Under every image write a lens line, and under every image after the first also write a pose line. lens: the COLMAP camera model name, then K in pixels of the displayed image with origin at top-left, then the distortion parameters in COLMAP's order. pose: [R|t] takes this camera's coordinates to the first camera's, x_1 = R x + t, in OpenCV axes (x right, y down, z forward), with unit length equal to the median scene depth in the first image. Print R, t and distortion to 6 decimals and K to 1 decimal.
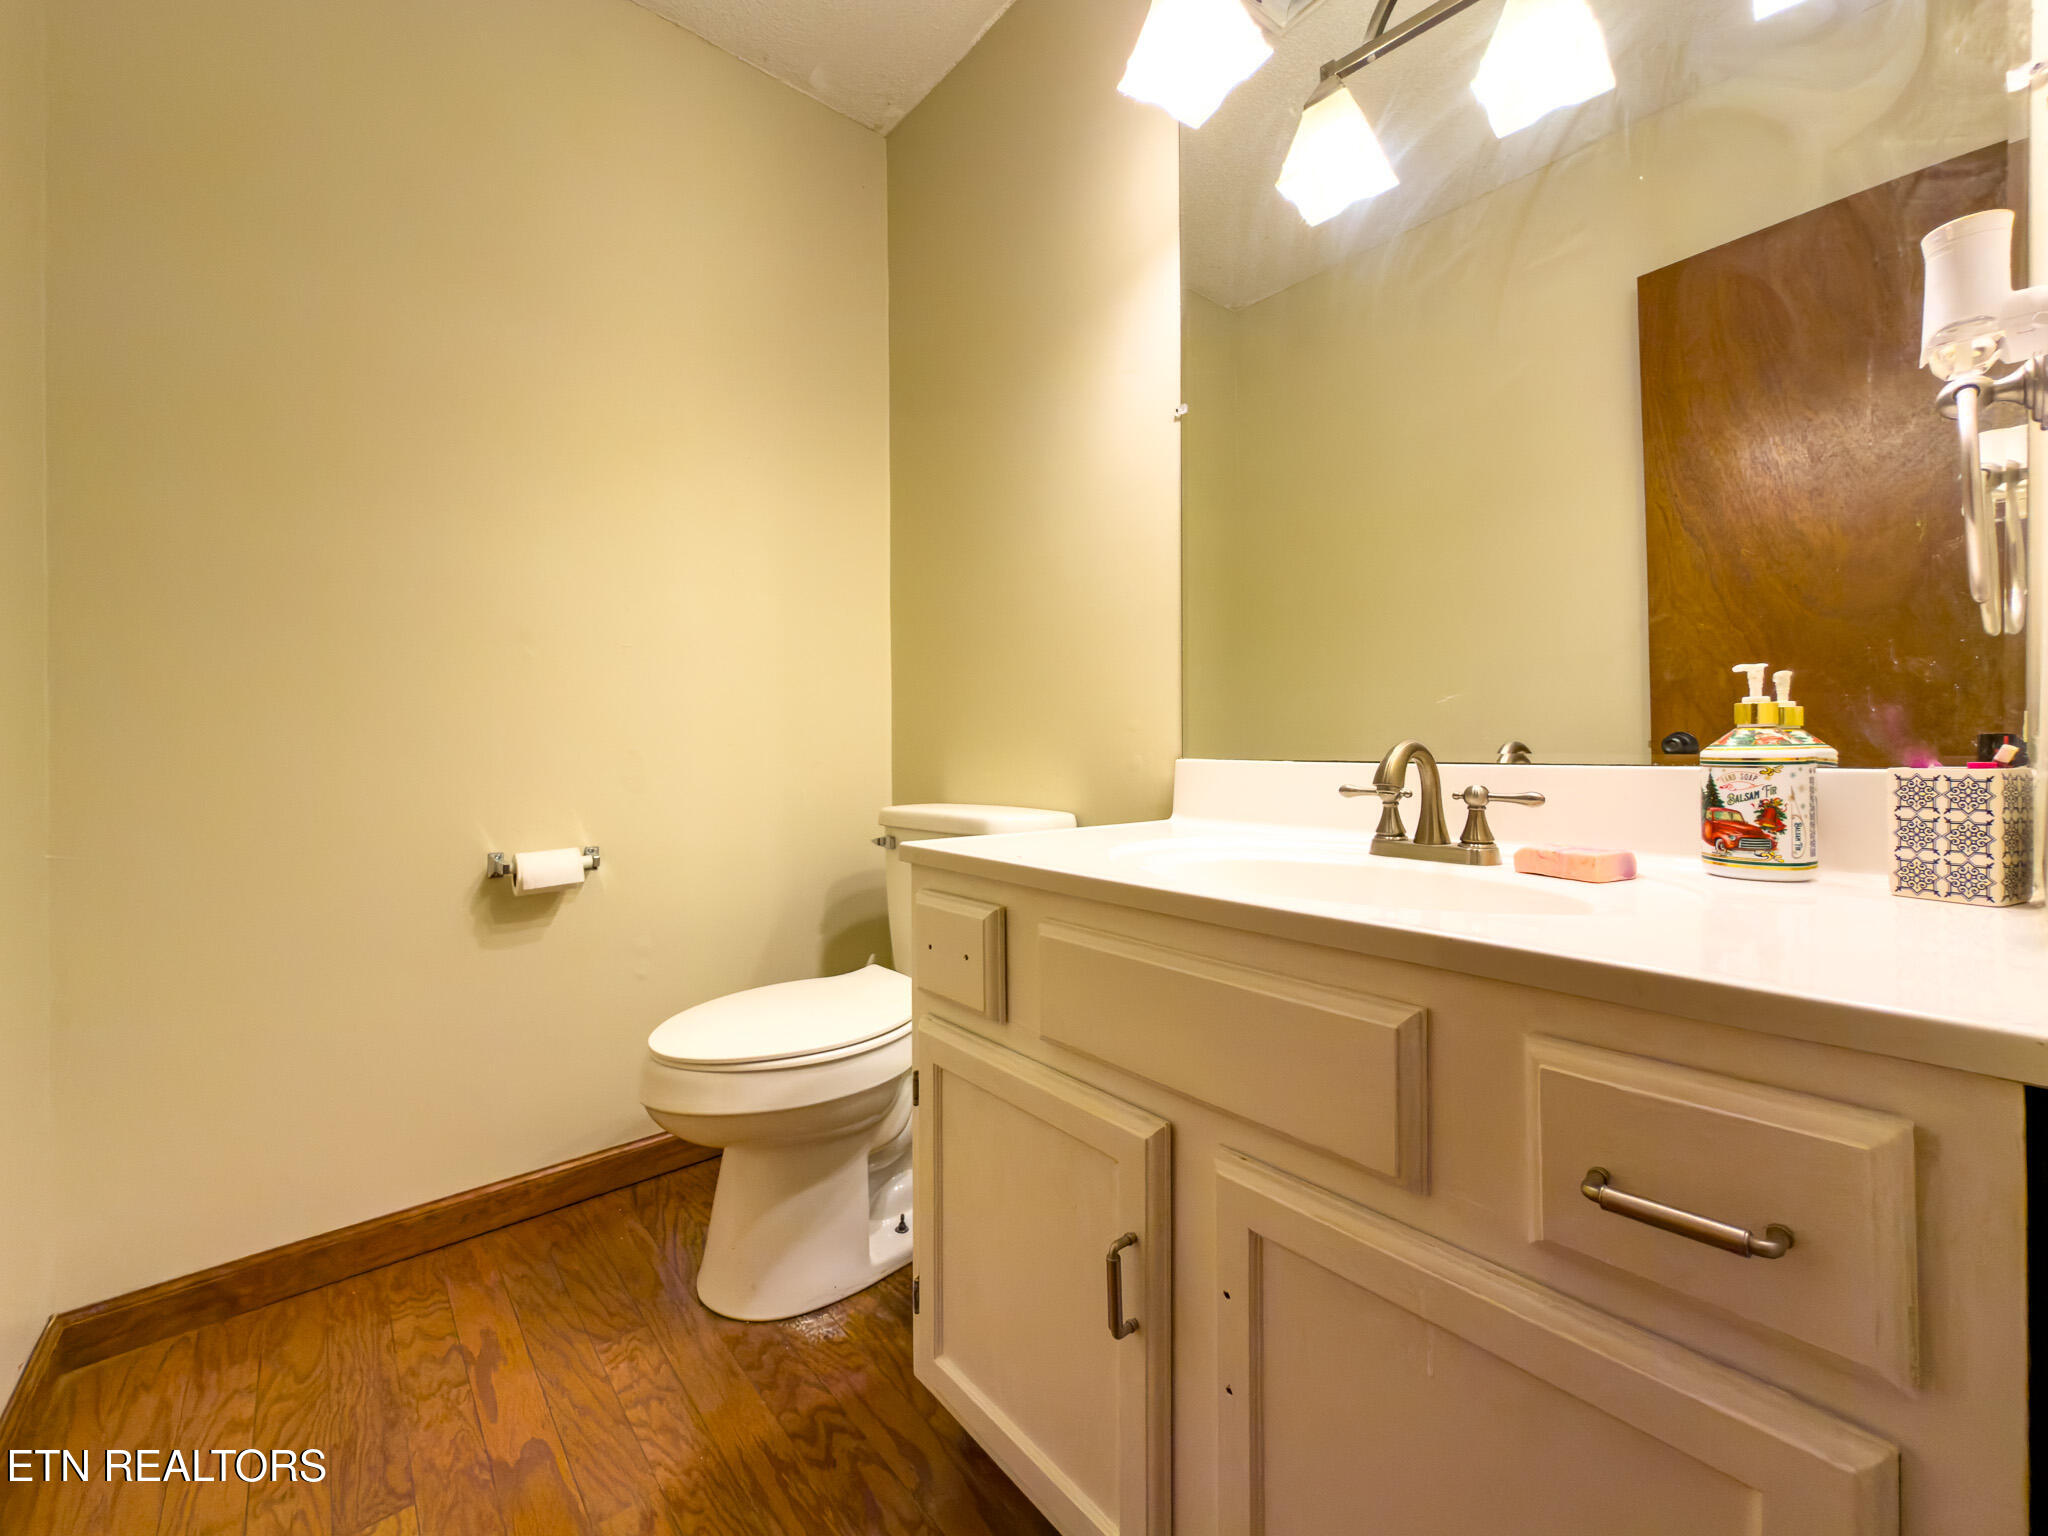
lens RADIAL K [[835.6, 0, 1027.7], [0, 835.6, 755.7], [0, 0, 1]] dist [0.001048, 0.000000]
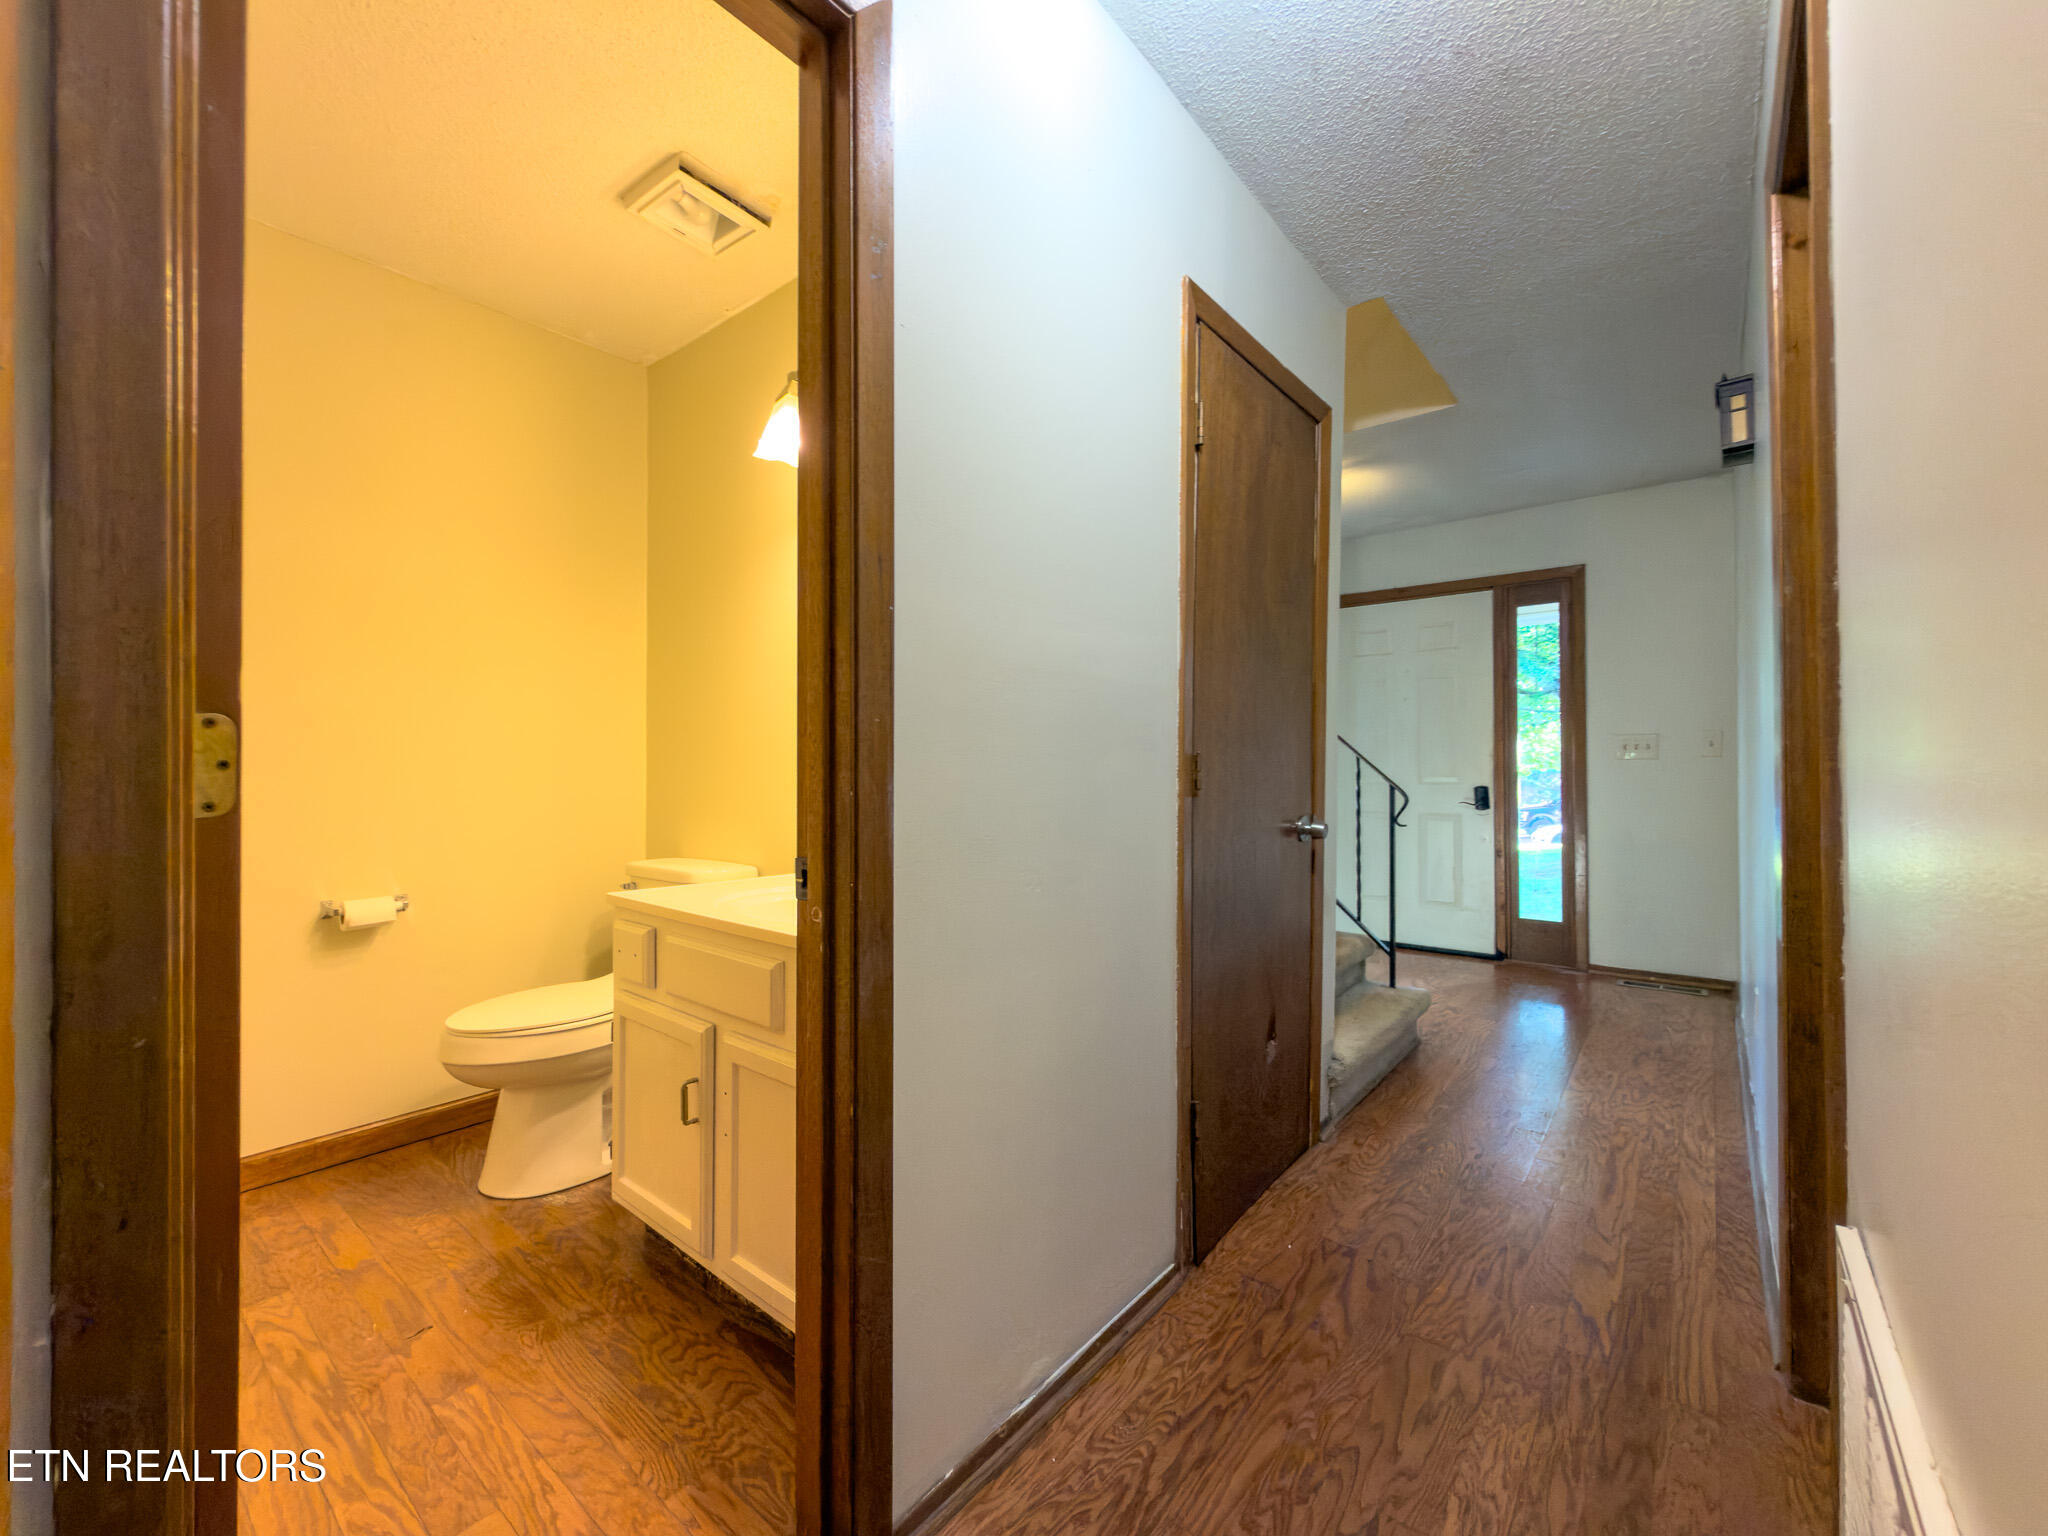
lens RADIAL K [[835.6, 0, 1020.4], [0, 835.6, 768.7], [0, 0, 1]] dist [0.001048, 0.000000]
pose [[0.983996, 0.008279, 0.177997, 0.312003], [-0.005602, 0.999864, -0.015532, -0.108897], [-0.178102, 0.014287, 0.983908, -0.714742]]
